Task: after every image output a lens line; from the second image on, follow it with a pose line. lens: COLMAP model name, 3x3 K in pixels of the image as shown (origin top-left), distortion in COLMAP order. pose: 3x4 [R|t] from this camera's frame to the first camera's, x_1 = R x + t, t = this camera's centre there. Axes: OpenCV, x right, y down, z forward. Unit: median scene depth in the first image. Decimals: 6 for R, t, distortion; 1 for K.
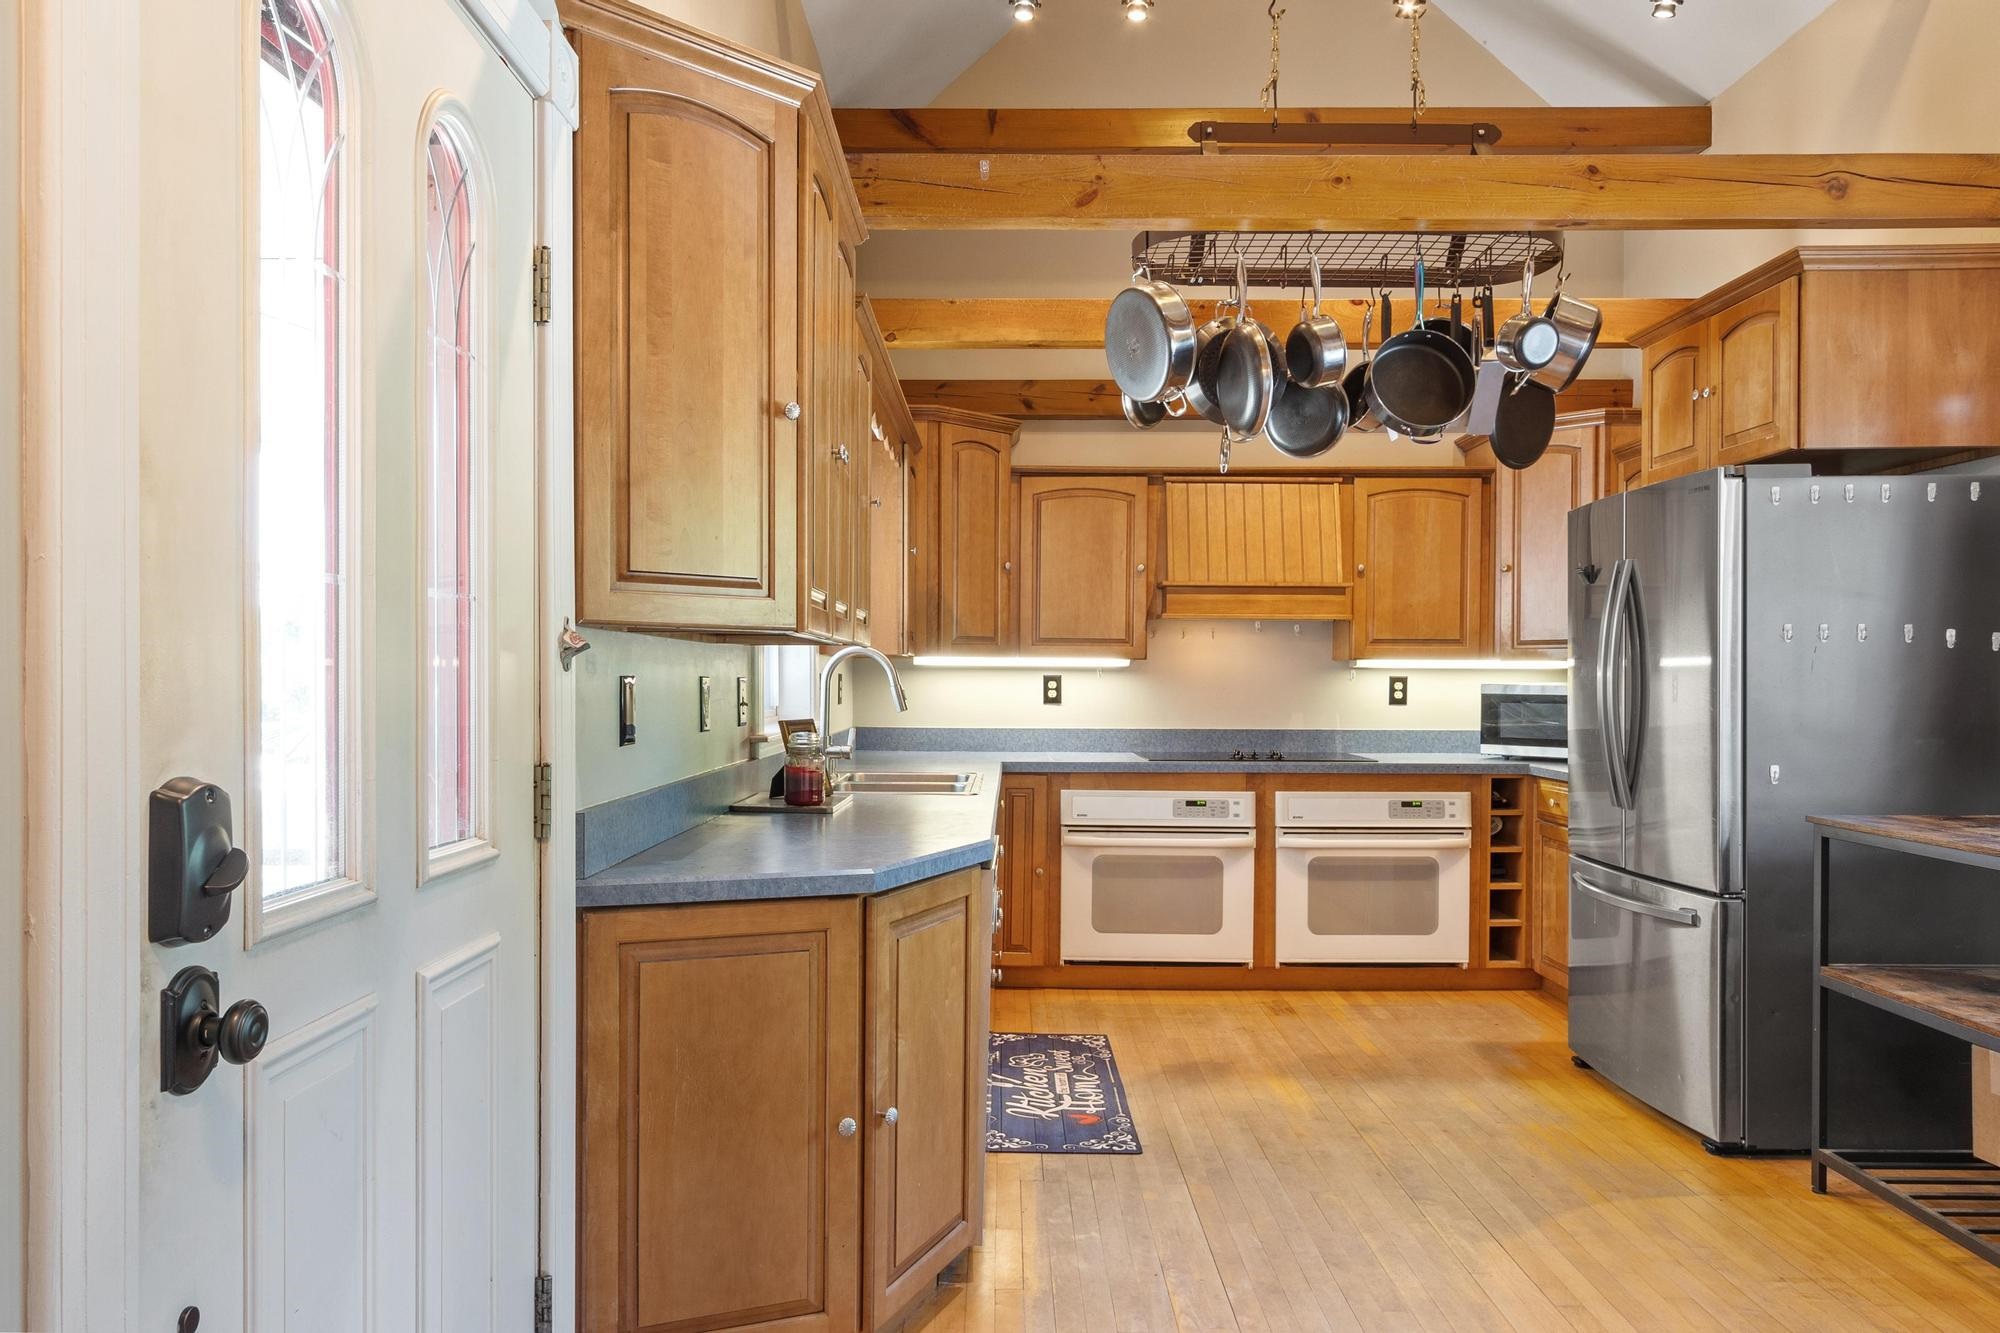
lens RADIAL K [[1306.8, 0, 992.5], [0, 1306.8, 678.2], [0, 0, 1]] dist [0.004890, -0.000593]
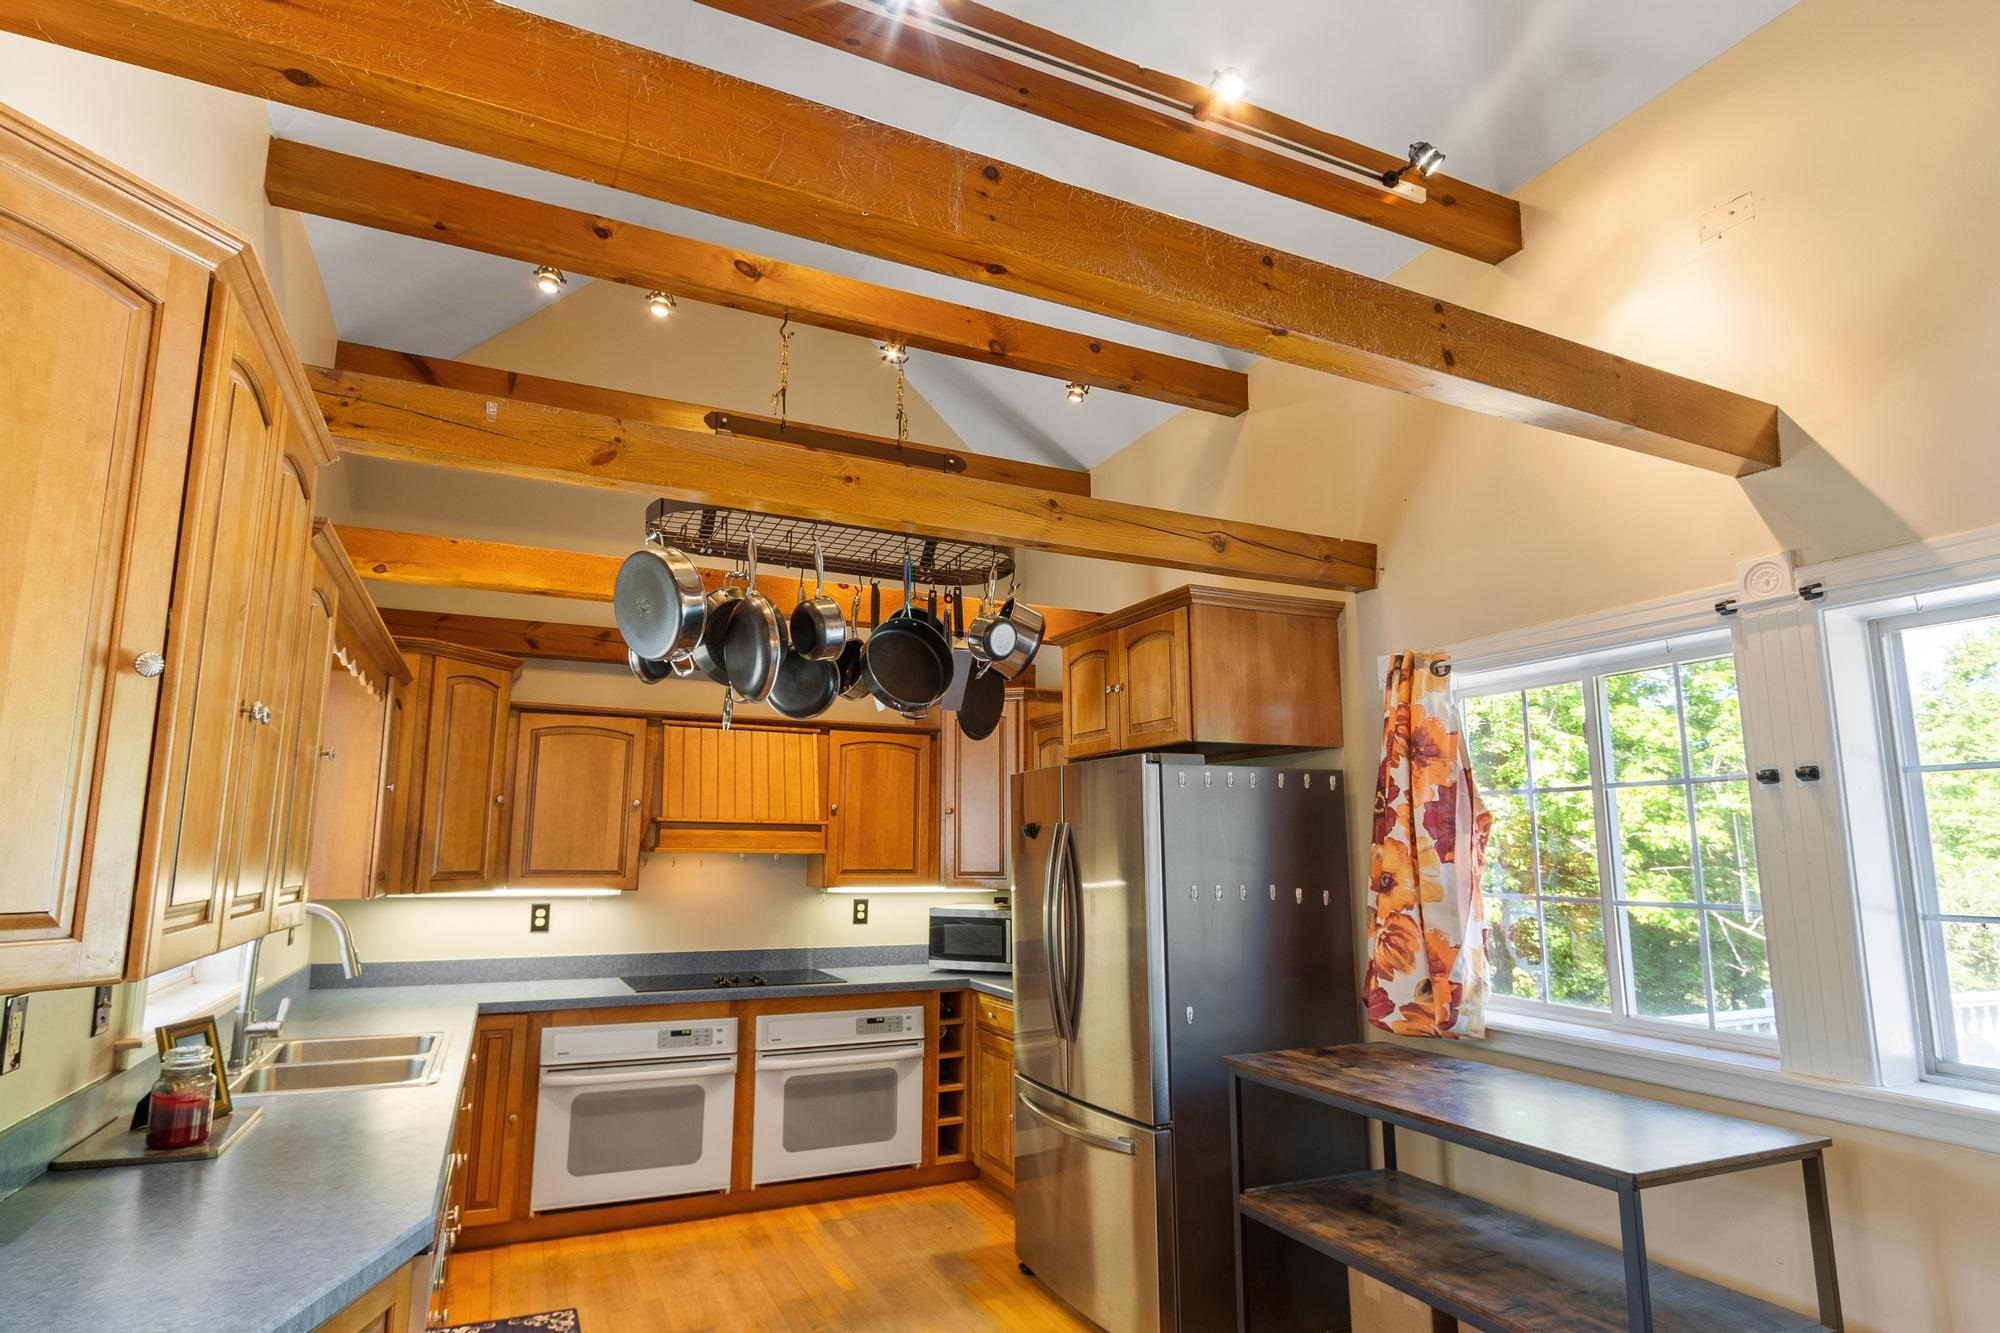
lens RADIAL K [[1016.5, 0, 957.2], [0, 1016.5, 697.3], [0, 0, 1]] dist [0.004414, 0.000584]
pose [[0.910922, 0.063839, 0.407610, 0.008360], [0.000583, 0.987756, -0.156004, -0.042606], [-0.412579, 0.142345, 0.899732, 0.139364]]
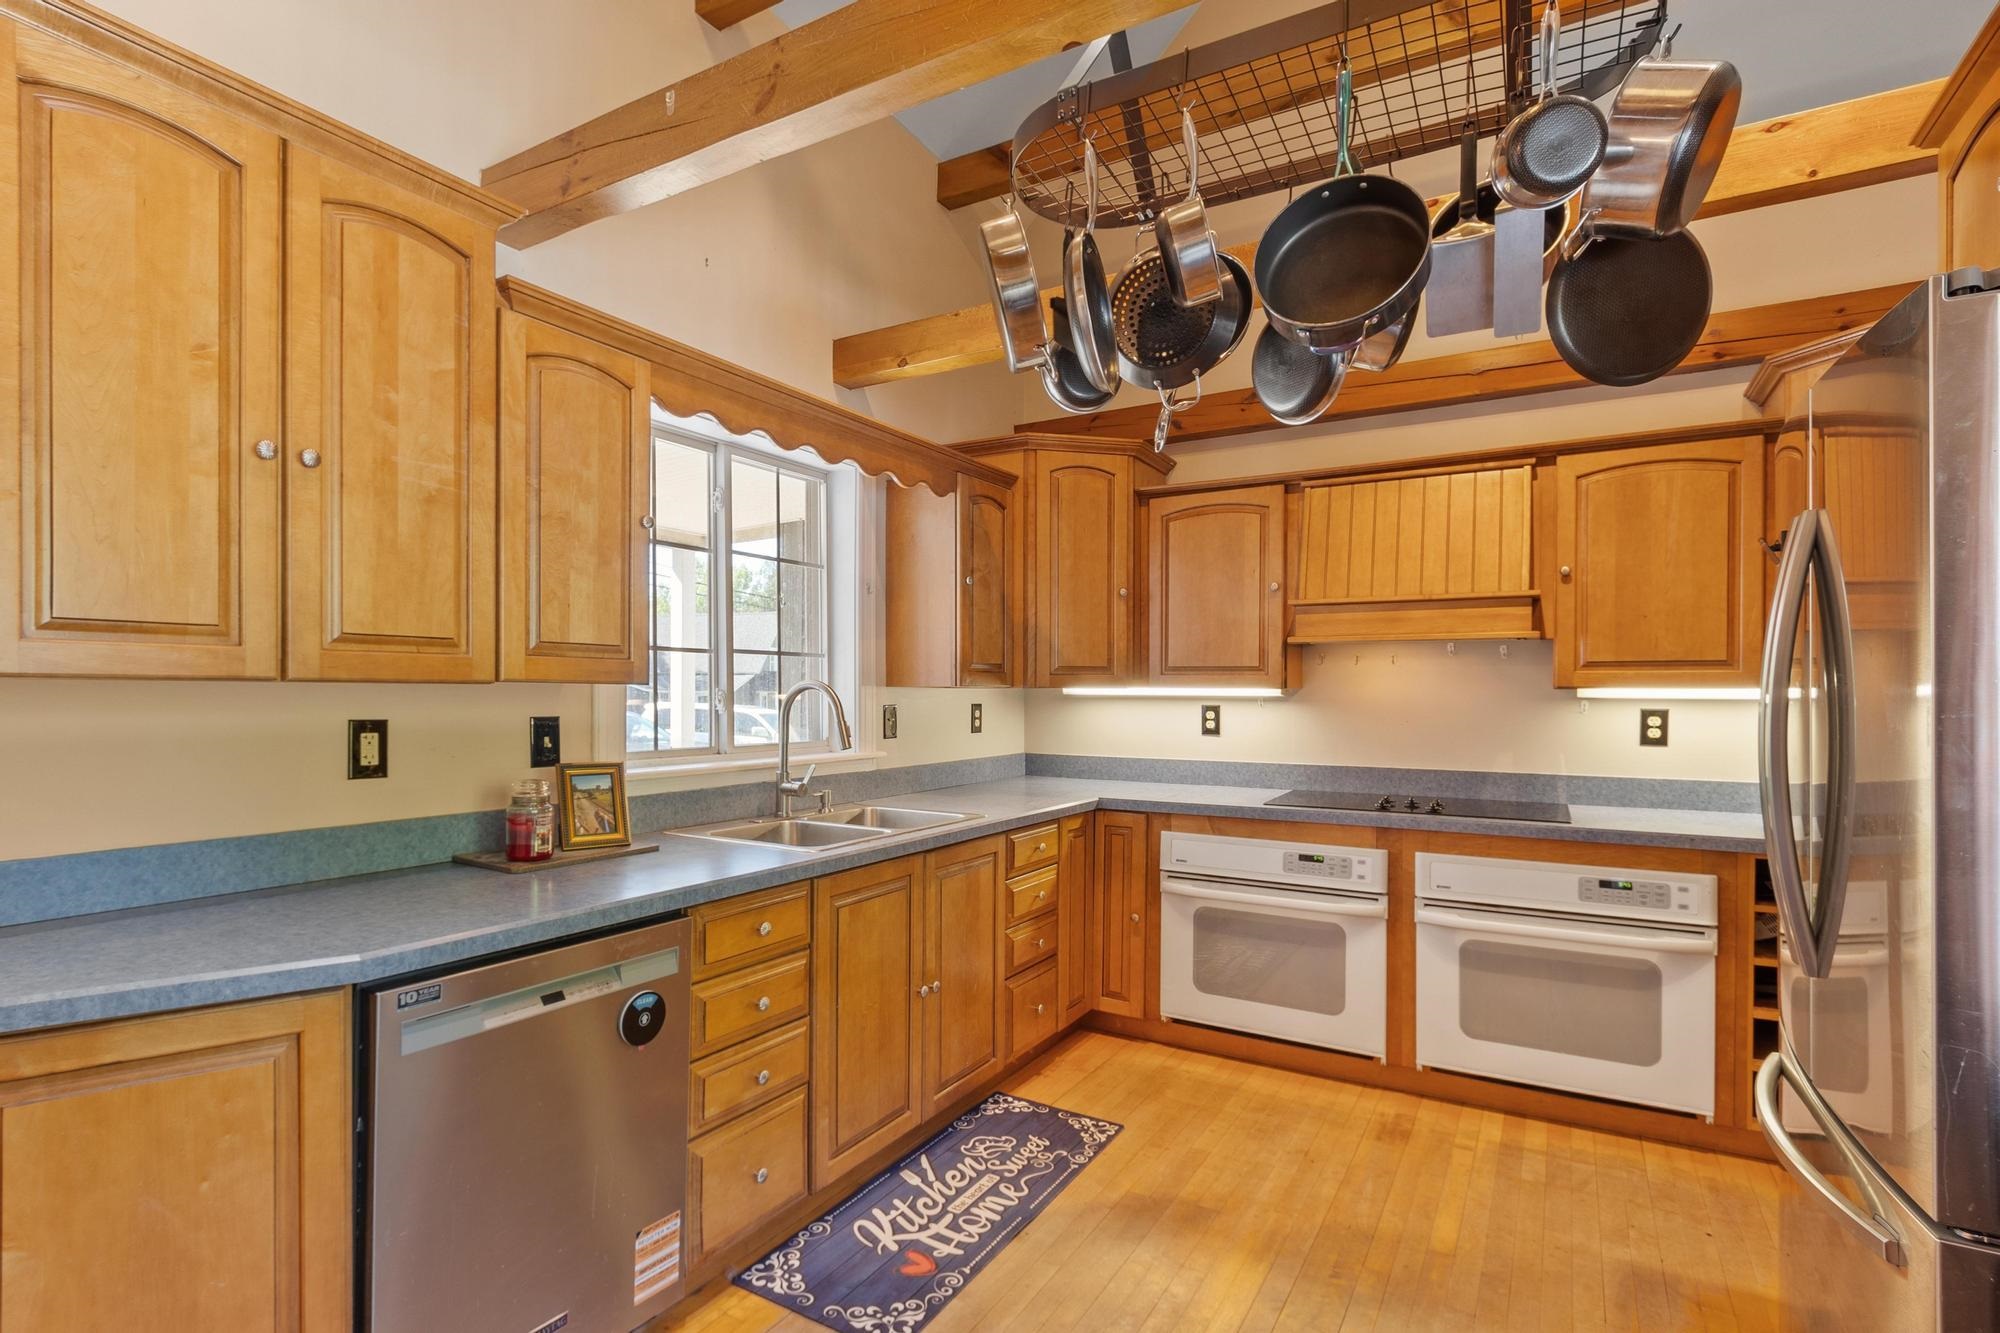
lens RADIAL K [[953.7, 0, 965.5], [0, 953.7, 690.5], [0, 0, 1]] dist [-0.000642, -0.000160]
pose [[0.864621, -0.002338, -0.502419, 0.274267], [-0.000122, 0.999988, -0.004864, -0.010782], [0.502425, 0.004267, 0.864610, 0.349823]]
